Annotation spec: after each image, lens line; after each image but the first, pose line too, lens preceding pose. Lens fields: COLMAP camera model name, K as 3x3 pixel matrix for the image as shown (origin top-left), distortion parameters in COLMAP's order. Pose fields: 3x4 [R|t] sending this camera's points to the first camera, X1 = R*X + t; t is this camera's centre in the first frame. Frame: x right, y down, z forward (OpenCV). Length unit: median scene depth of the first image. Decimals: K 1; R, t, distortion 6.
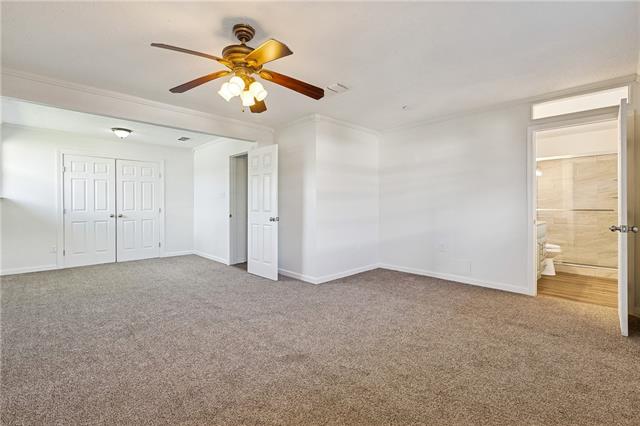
lens RADIAL K [[289.7, 0, 320.6], [0, 289.7, 211.1], [0, 0, 1]] dist [-0.005389, -0.000267]
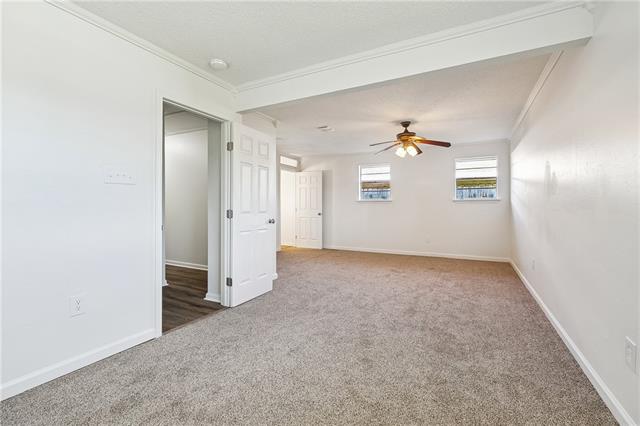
lens RADIAL K [[289.7, 0, 319.9], [0, 289.7, 209.1], [0, 0, 1]] dist [-0.005389, -0.000267]
pose [[-0.315107, -0.008960, 0.949014, -1.025977], [0.004606, 0.999929, 0.010970, -0.017281], [-0.949045, 0.007827, -0.315043, 1.119797]]
